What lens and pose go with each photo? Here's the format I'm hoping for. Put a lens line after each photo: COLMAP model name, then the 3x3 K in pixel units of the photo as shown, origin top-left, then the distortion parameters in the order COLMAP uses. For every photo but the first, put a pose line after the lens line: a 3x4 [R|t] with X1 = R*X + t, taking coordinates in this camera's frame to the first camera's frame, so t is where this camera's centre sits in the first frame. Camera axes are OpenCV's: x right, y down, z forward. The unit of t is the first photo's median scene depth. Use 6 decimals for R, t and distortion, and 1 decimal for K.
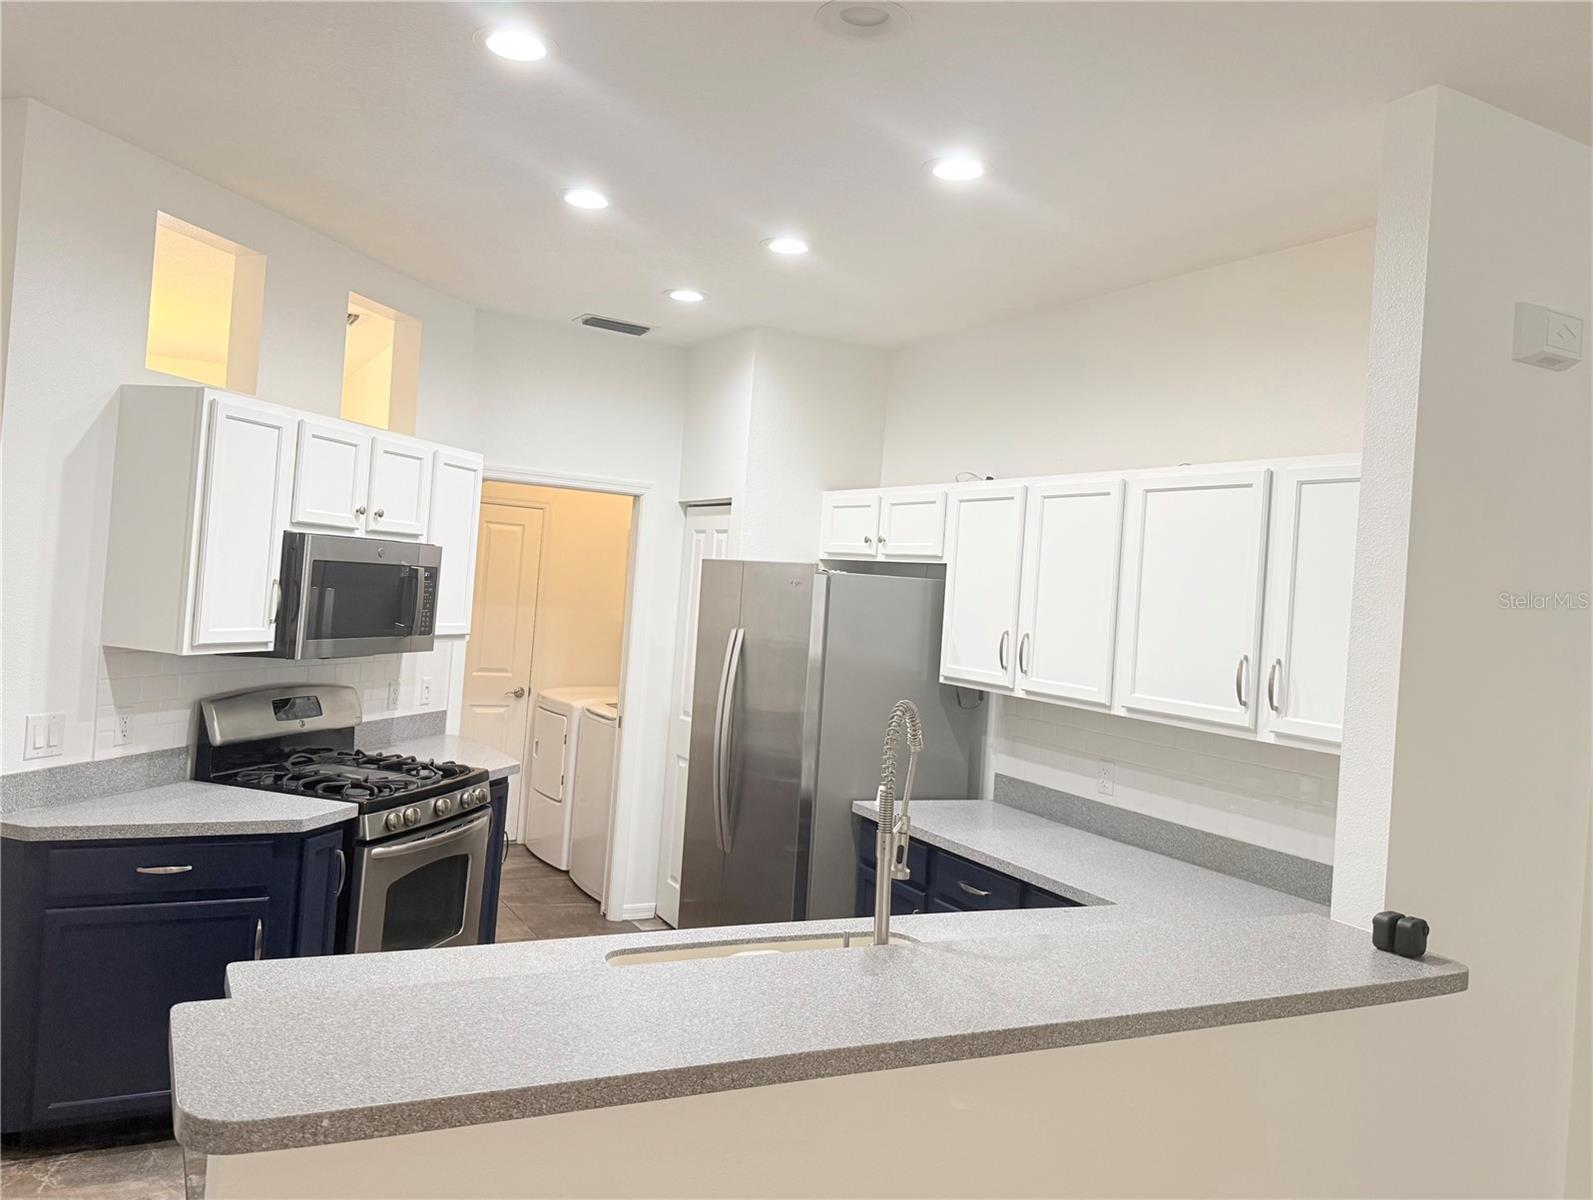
lens RADIAL K [[1184.3, 0, 793.4], [0, 1184.3, 568.5], [0, 0, 1]] dist [0.025689, -0.007827]
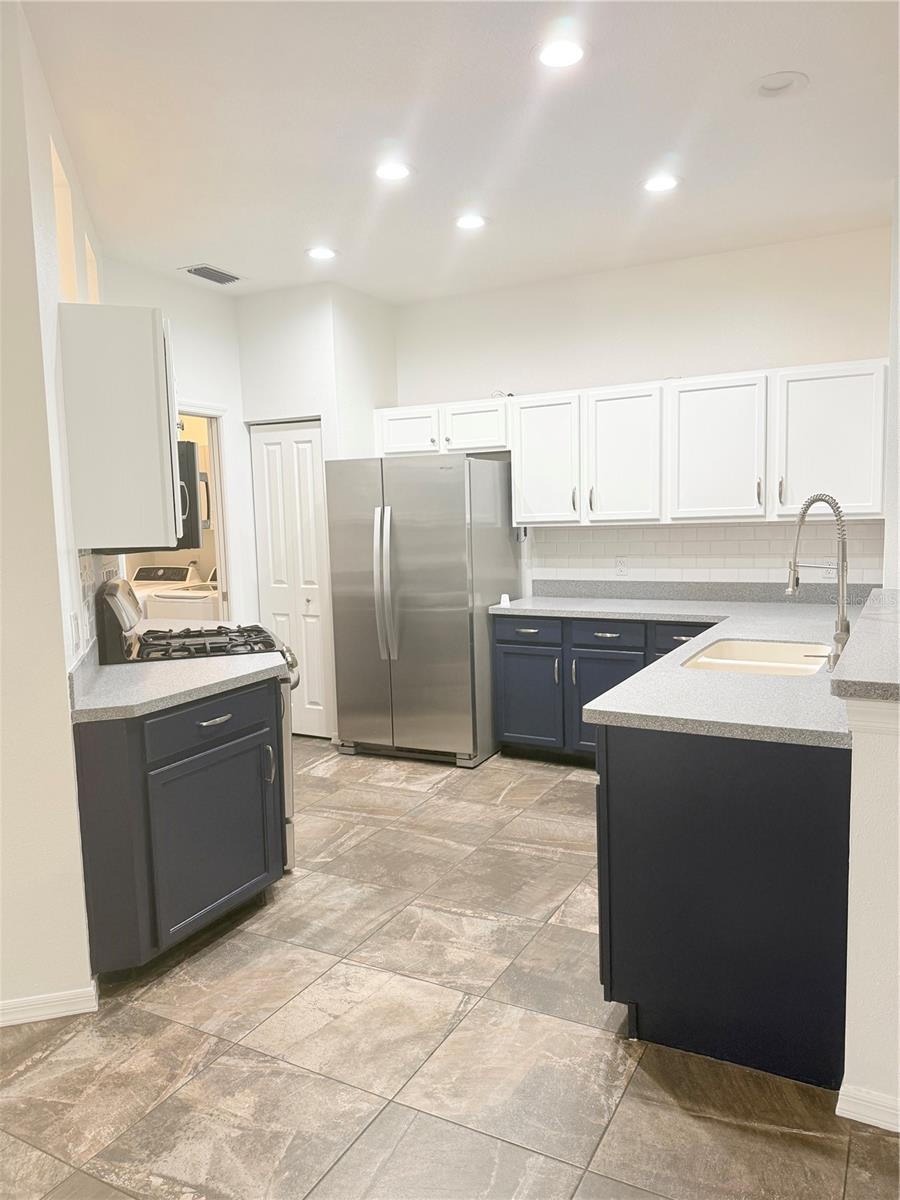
lens RADIAL K [[832.4, 0, 450.0], [0, 832.4, 600.0], [0, 0, 1]] dist [0.148497, -0.256174]
pose [[0.808958, -0.152887, 0.567637, -0.619431], [0.078876, 0.985087, 0.152914, 0.016217], [-0.582551, -0.078928, 0.808953, 0.143560]]
